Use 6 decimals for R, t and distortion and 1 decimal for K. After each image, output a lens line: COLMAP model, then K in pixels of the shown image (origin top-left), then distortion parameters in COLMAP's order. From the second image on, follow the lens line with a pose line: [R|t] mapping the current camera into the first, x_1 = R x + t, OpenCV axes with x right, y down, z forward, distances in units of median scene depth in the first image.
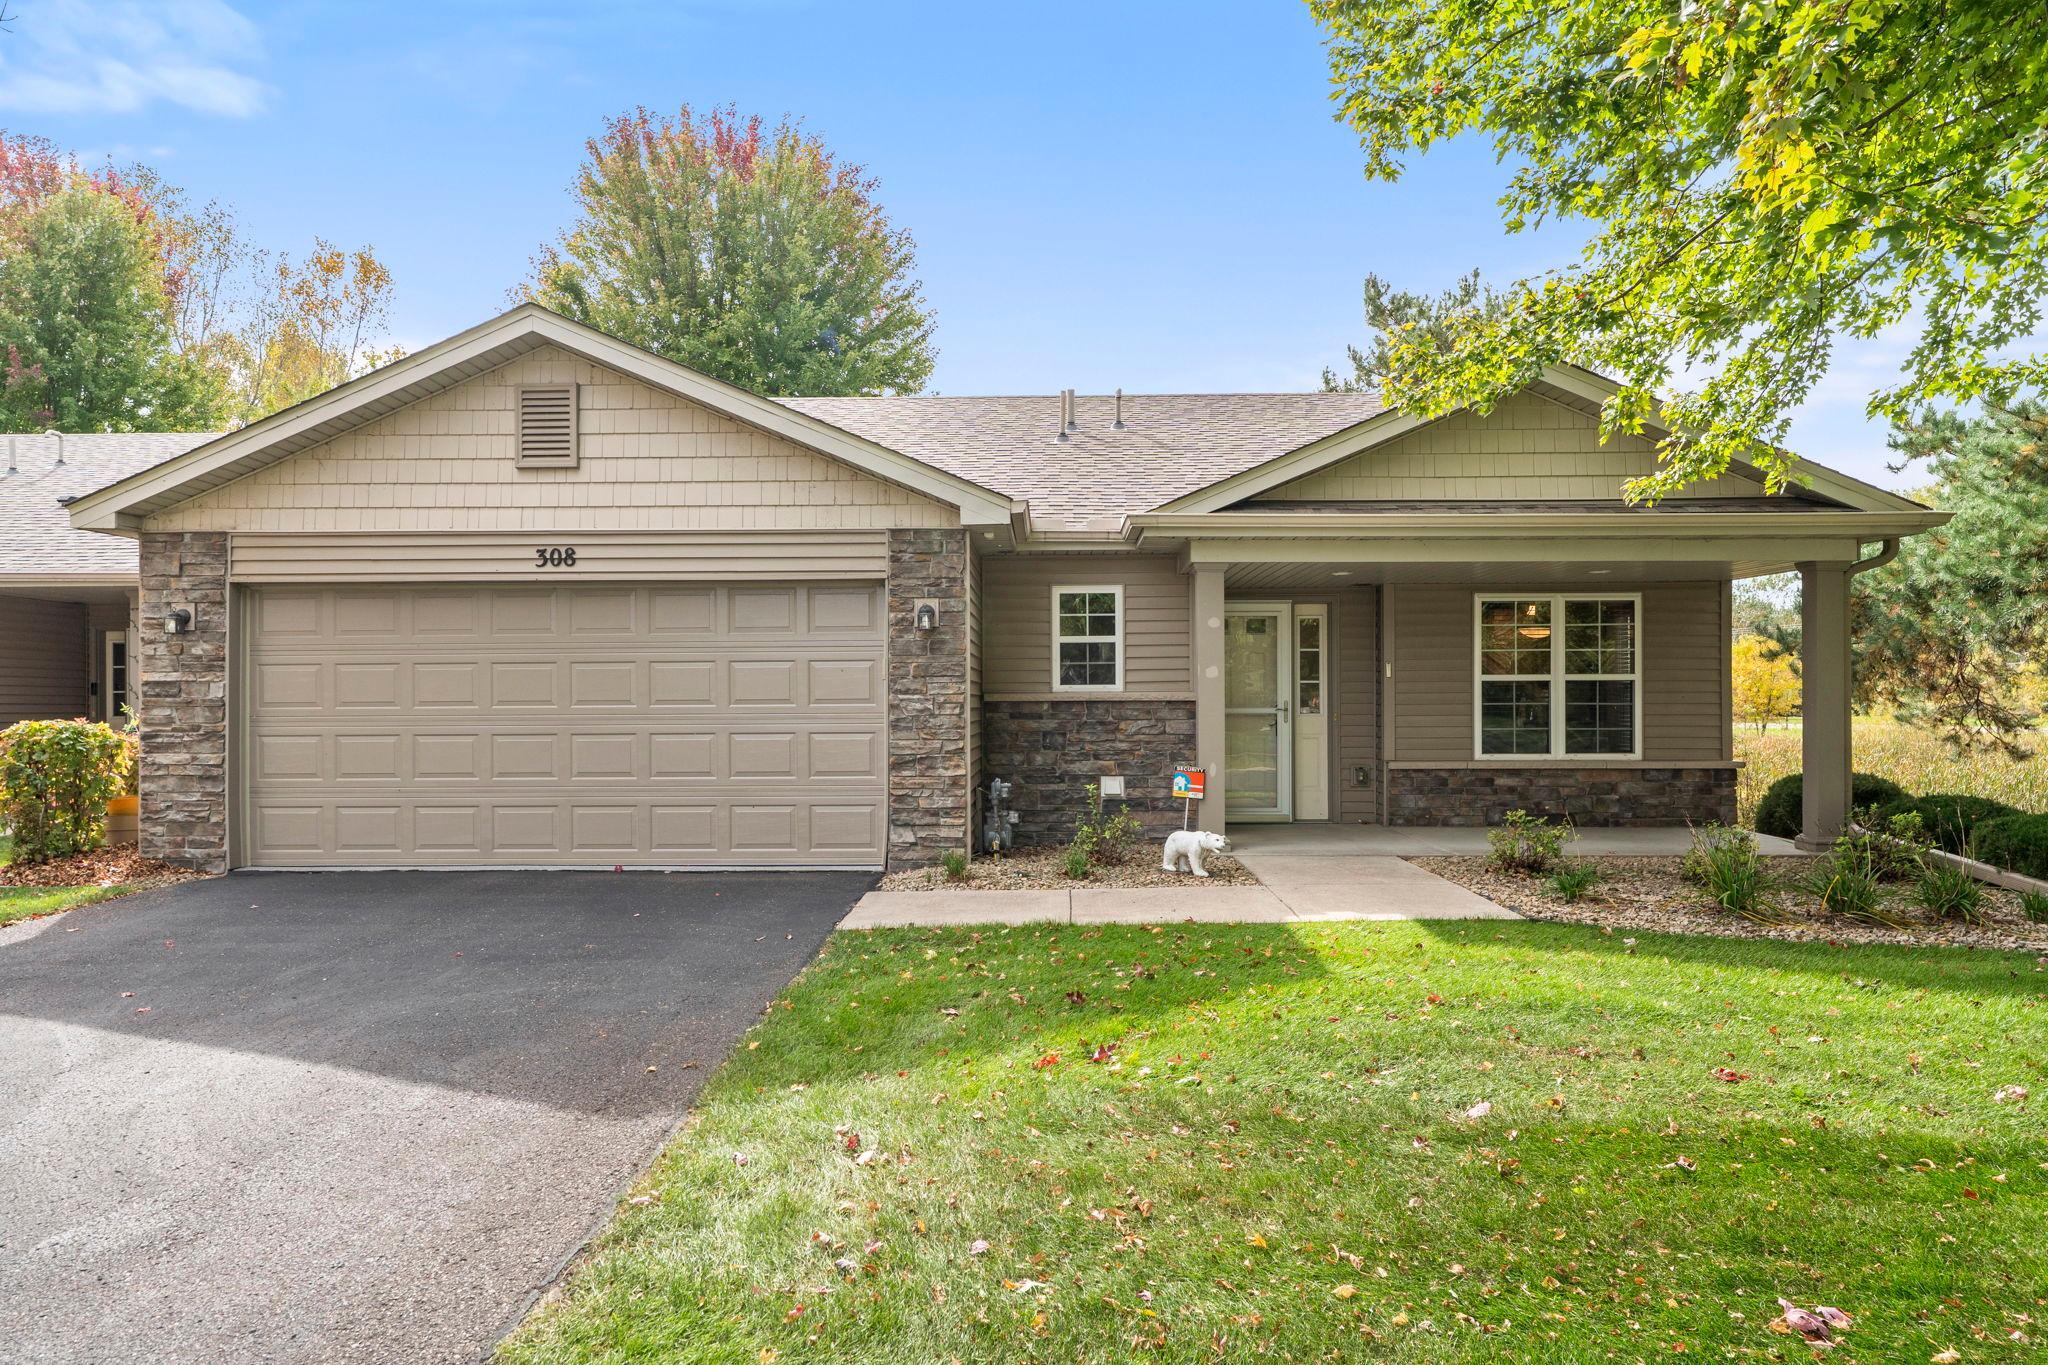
lens RADIAL K [[1240.8, 0, 1011.5], [0, 1240.8, 691.5], [0, 0, 1]] dist [-0.002400, 0.003132]
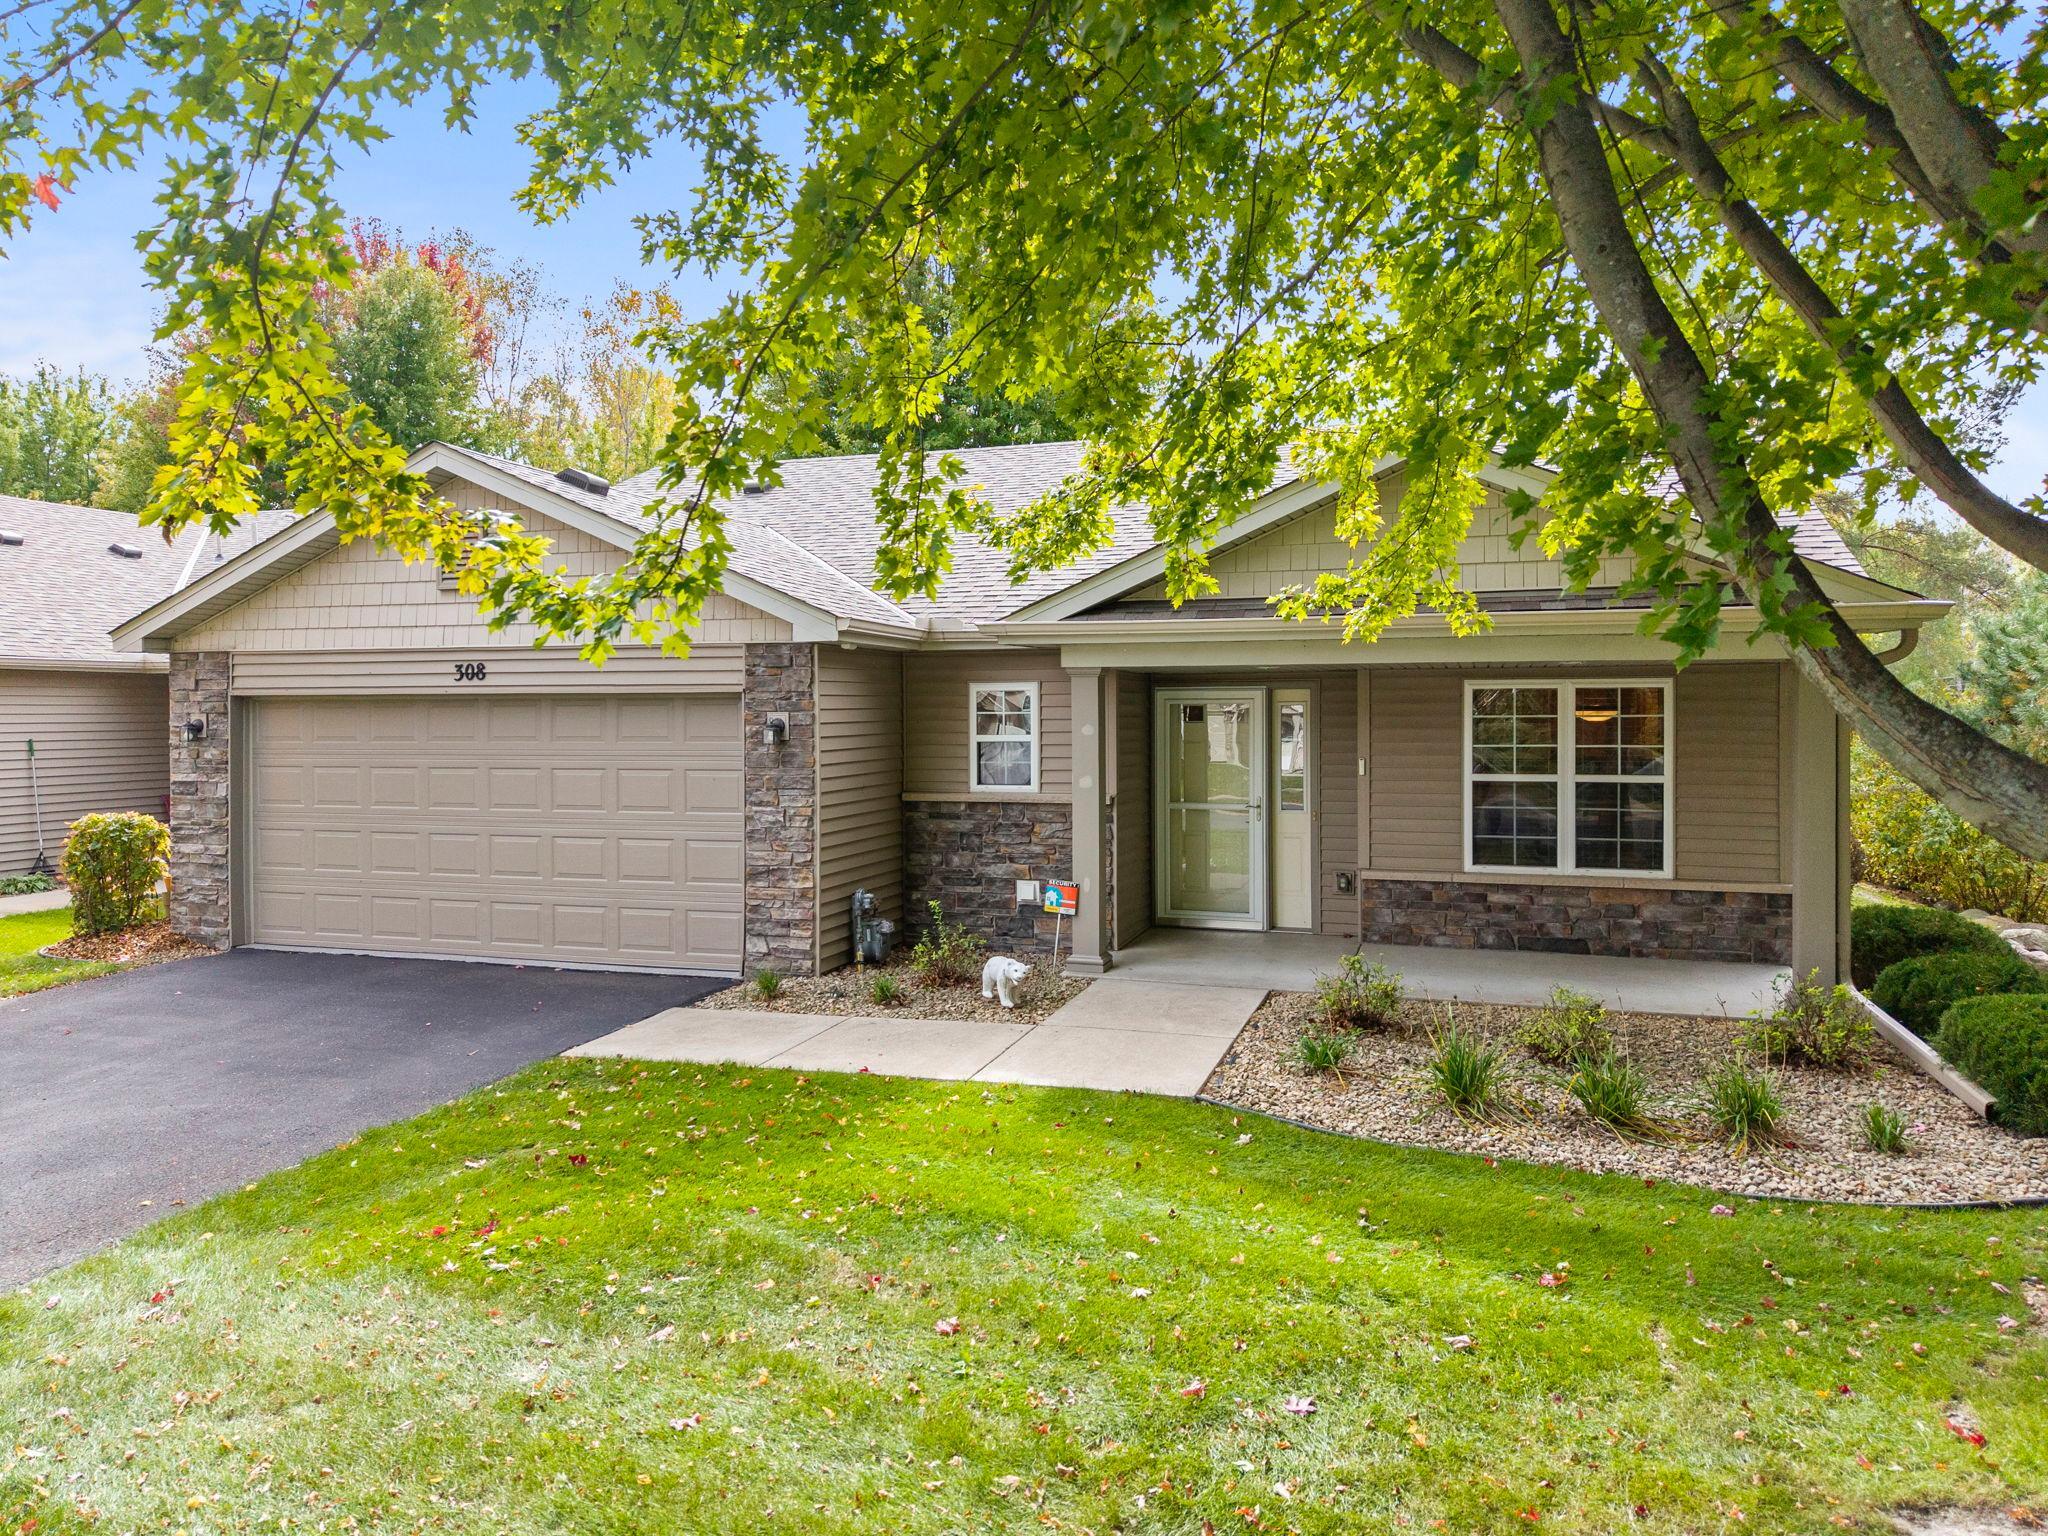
lens RADIAL K [[1373.7, 0, 1033.7], [0, 1373.7, 709.3], [0, 0, 1]] dist [0.038870, -0.039833]
pose [[0.958854, -0.000127, -0.283900, 0.442184], [0.004269, 0.999893, 0.013973, -0.090259], [0.283868, -0.014610, 0.958752, -0.012682]]
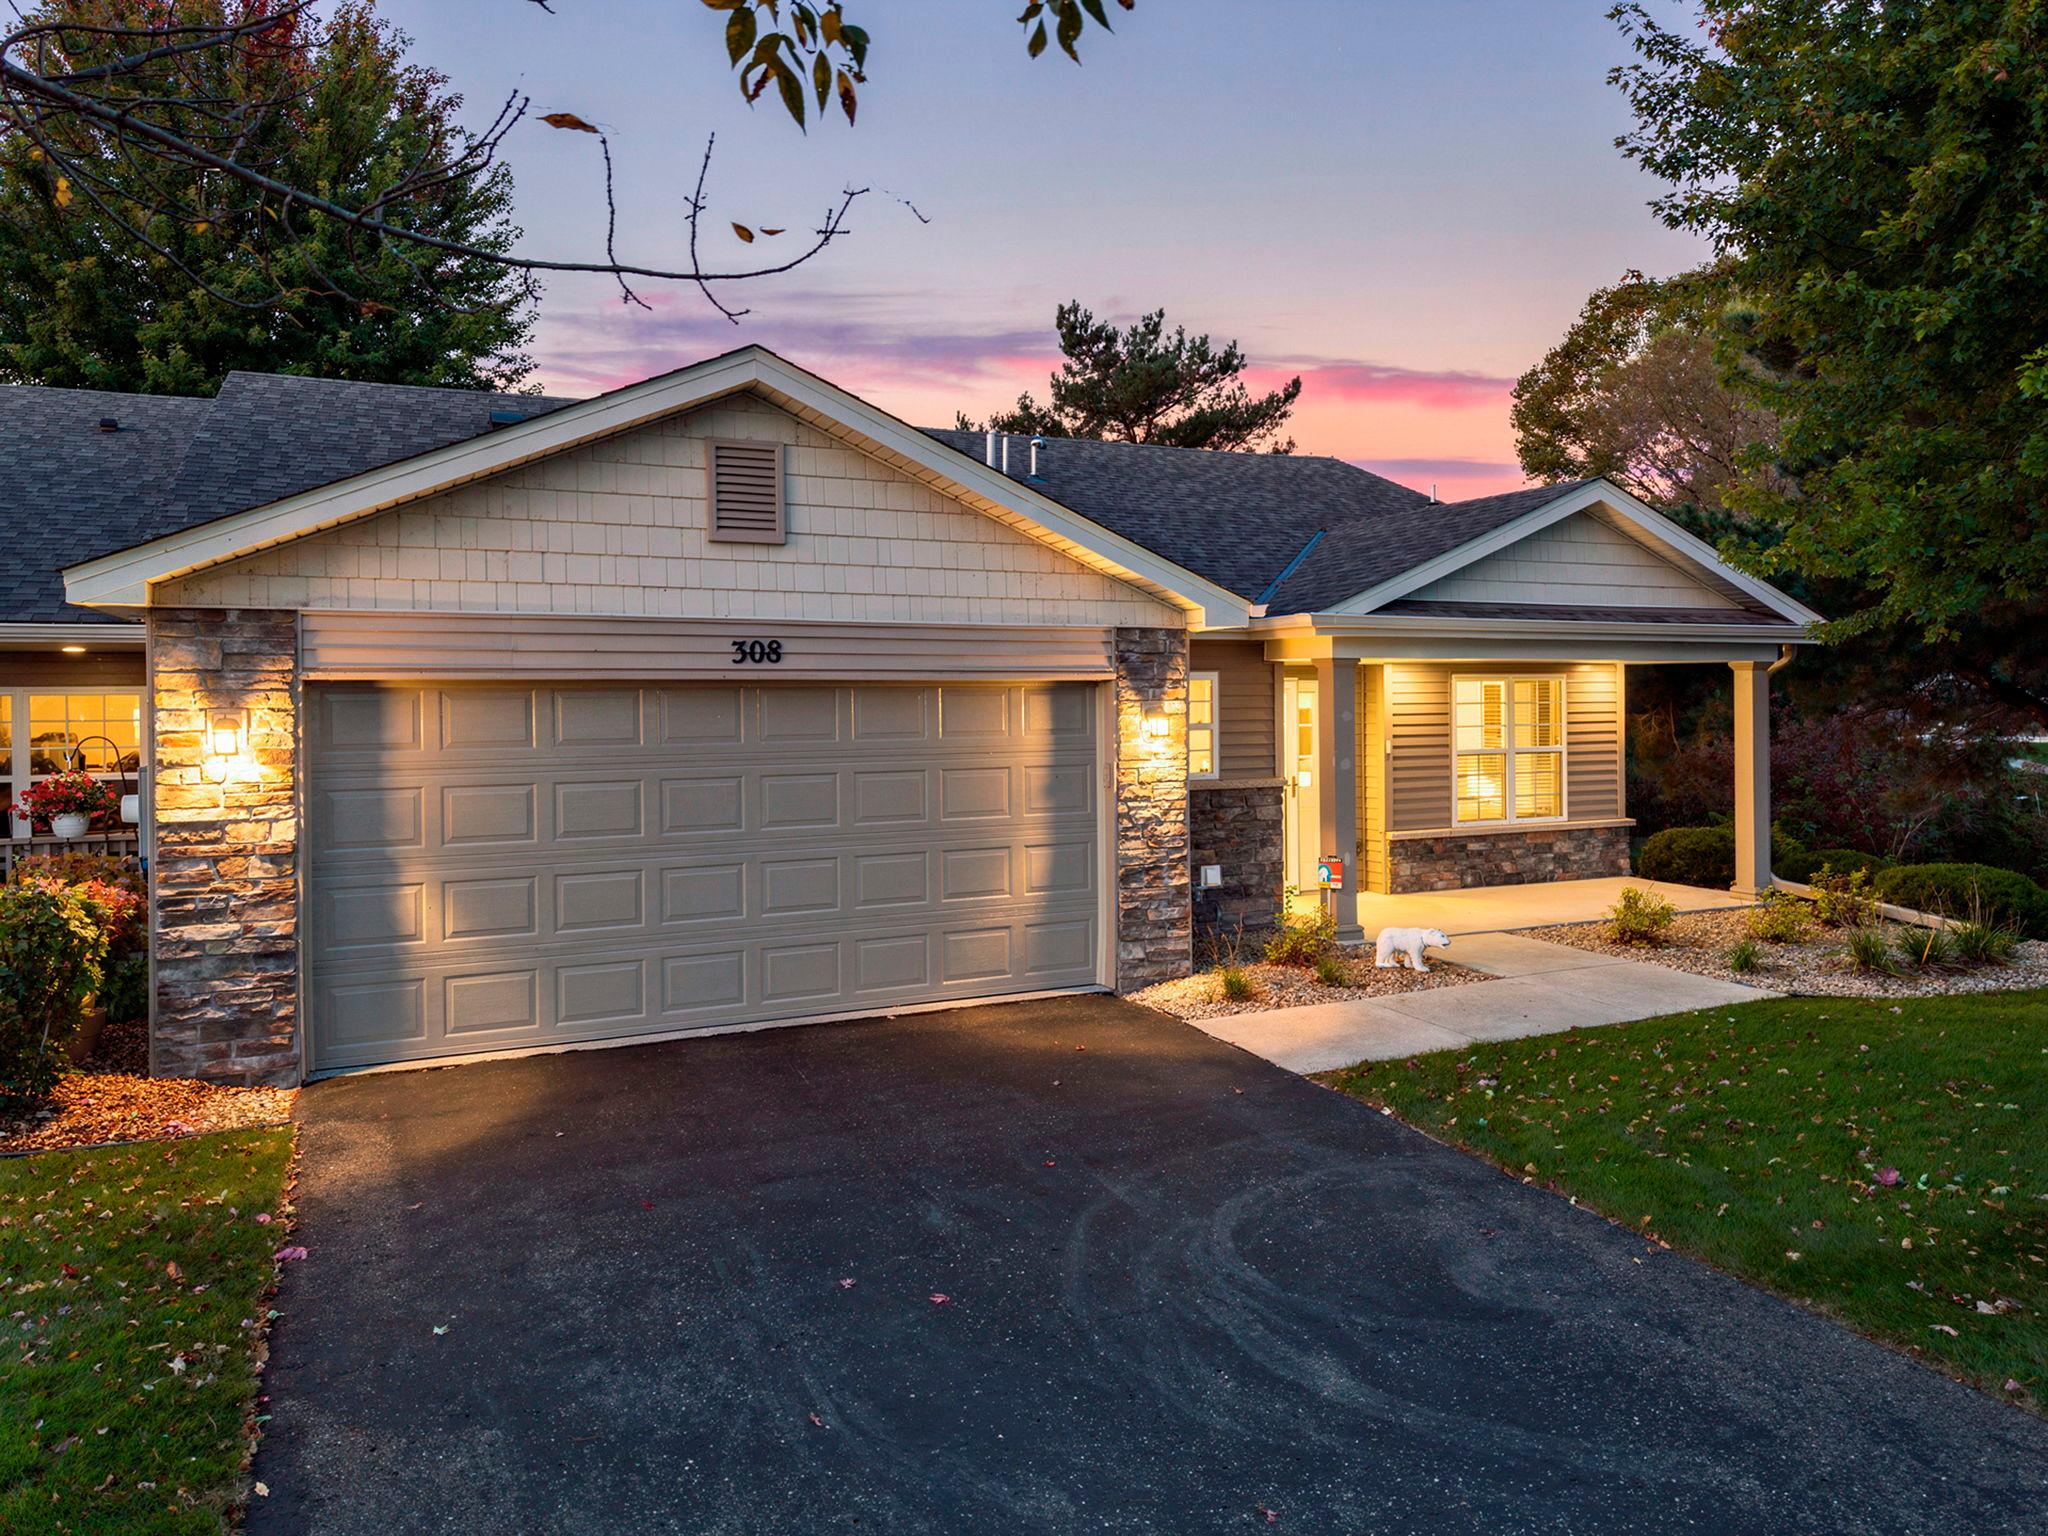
lens RADIAL K [[1373.7, 0, 1033.7], [0, 1373.7, 709.3], [0, 0, 1]] dist [0.038870, -0.039833]
pose [[0.896921, -0.007495, 0.442127, -0.606690], [0.001970, 0.999914, 0.012956, -0.080908], [-0.442186, -0.010750, 0.896859, 0.094971]]
